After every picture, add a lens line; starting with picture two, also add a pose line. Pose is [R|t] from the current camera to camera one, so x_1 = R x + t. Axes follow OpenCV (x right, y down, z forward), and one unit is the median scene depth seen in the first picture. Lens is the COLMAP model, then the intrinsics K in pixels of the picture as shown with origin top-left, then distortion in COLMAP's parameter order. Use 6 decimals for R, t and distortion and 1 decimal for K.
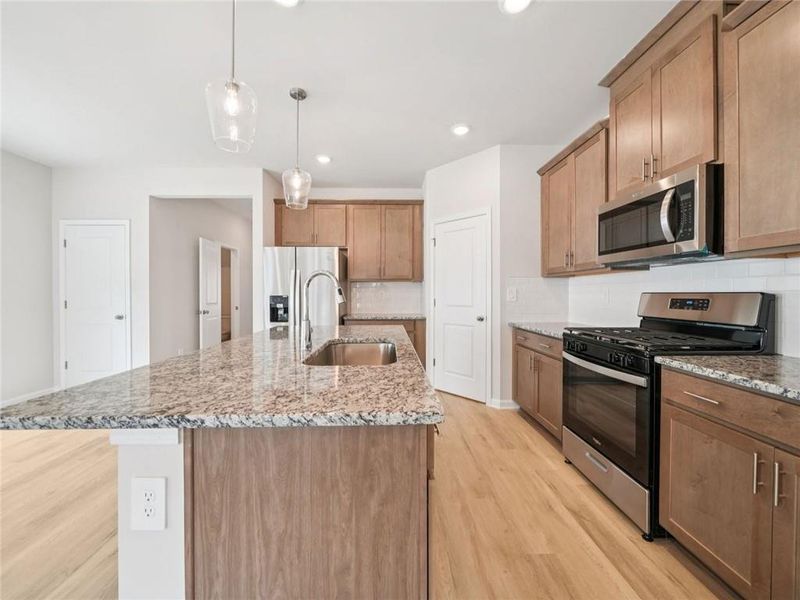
lens RADIAL K [[327.3, 0, 398.2], [0, 327.3, 295.3], [0, 0, 1]] dist [-0.016465, 0.000564]
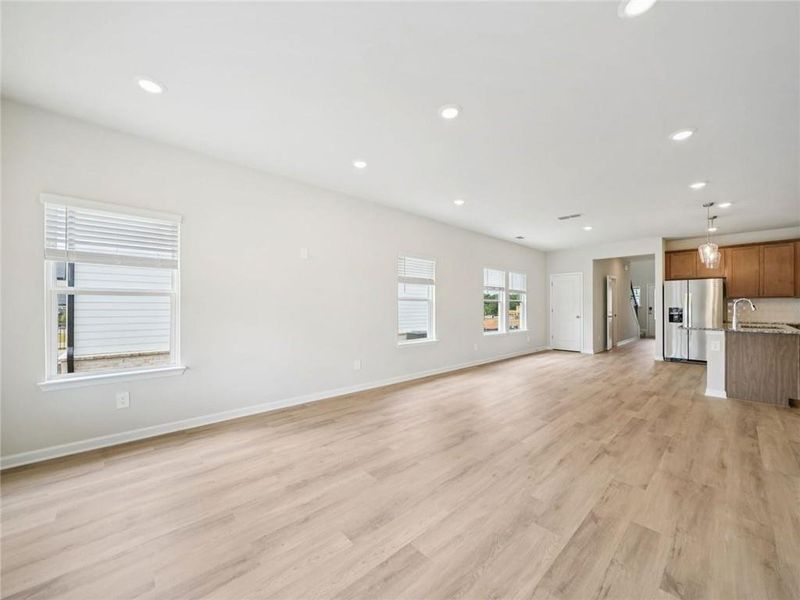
lens RADIAL K [[327.3, 0, 368.3], [0, 327.3, 303.1], [0, 0, 1]] dist [-0.016465, 0.000564]
pose [[0.633215, -0.000063, -0.773976, -0.065997], [-0.012219, 0.999875, -0.010077, 0.013299], [0.773880, 0.015838, 0.633134, -1.468356]]
